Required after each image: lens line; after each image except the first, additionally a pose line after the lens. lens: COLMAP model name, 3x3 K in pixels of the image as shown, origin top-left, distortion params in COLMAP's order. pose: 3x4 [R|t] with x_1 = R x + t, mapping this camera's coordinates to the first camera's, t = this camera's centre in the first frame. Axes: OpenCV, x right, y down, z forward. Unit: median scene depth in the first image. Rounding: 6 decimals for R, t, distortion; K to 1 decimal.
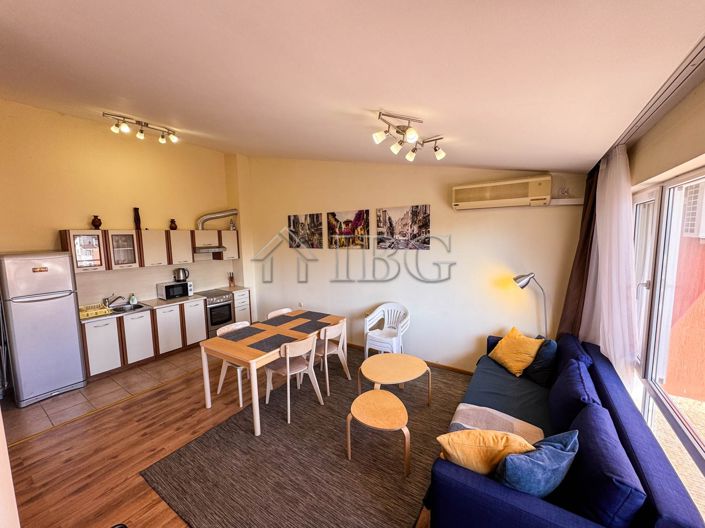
lens RADIAL K [[280.6, 0, 351.9], [0, 280.6, 263.3], [0, 0, 1]] dist [-0.000084, 0.000031]
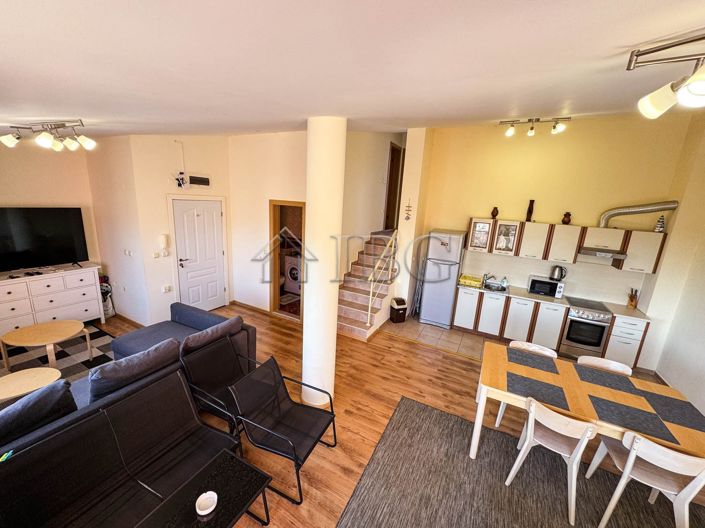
lens RADIAL K [[280.6, 0, 351.9], [0, 280.6, 263.3], [0, 0, 1]] dist [-0.000084, 0.000031]
pose [[0.104353, 0.247714, -0.963197, 0.258550], [-0.161107, 0.959903, 0.229412, -0.118971], [0.981405, 0.131238, 0.140078, 0.259543]]
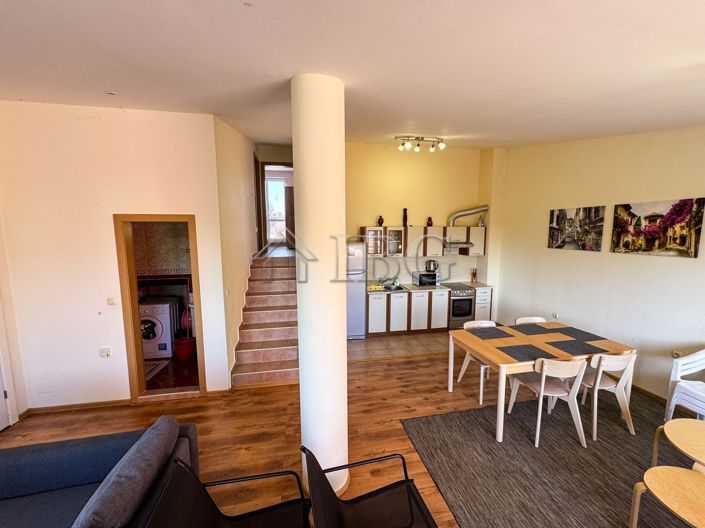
lens RADIAL K [[280.6, 0, 351.9], [0, 280.6, 263.3], [0, 0, 1]] dist [-0.000084, 0.000031]
pose [[0.703818, 0.098108, -0.703573, -0.048690], [-0.082302, 0.995009, 0.056416, -0.009557], [0.705596, 0.018199, 0.708380, -0.041509]]
